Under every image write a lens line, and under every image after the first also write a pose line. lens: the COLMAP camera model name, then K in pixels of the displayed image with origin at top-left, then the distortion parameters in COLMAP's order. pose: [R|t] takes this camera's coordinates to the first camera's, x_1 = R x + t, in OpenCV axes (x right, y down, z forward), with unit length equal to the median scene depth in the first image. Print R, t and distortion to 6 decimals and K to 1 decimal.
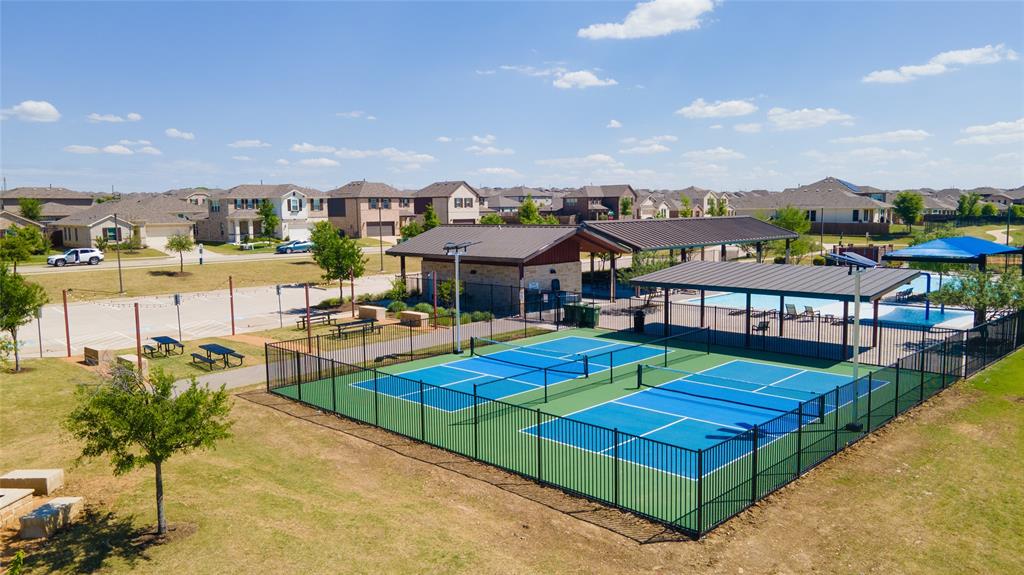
lens RADIAL K [[740.8, 0, 512.5], [0, 740.8, 285.4], [0, 0, 1]] dist [0.036734, -0.000510]
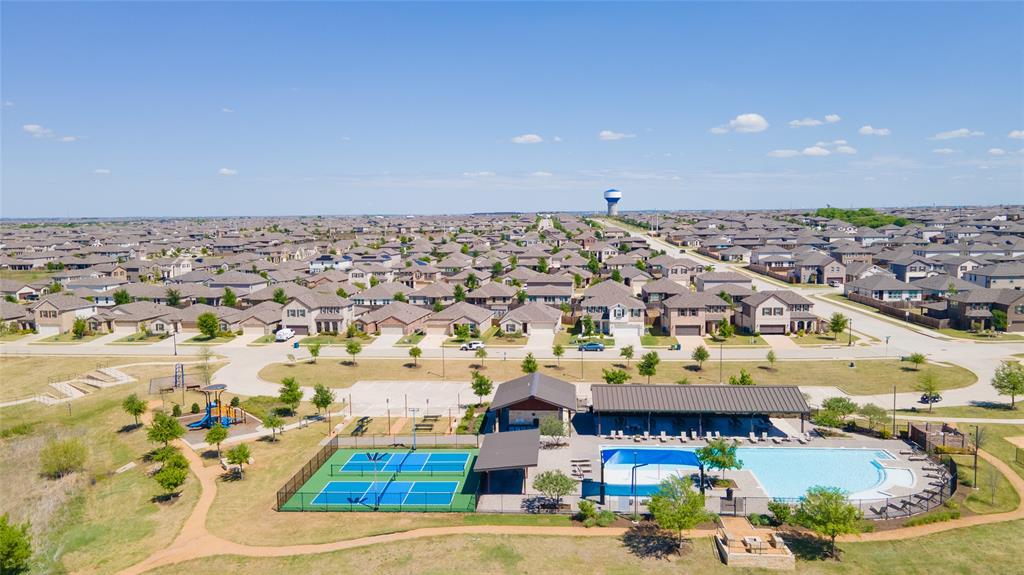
lens RADIAL K [[740.8, 0, 510.8], [0, 740.8, 288.5], [0, 0, 1]] dist [0.036734, -0.000510]
pose [[0.650537, 0.080457, -0.755200, 0.565525], [-0.075134, 0.996313, 0.041423, -0.164974], [0.755749, 0.029794, 0.654184, -0.124073]]
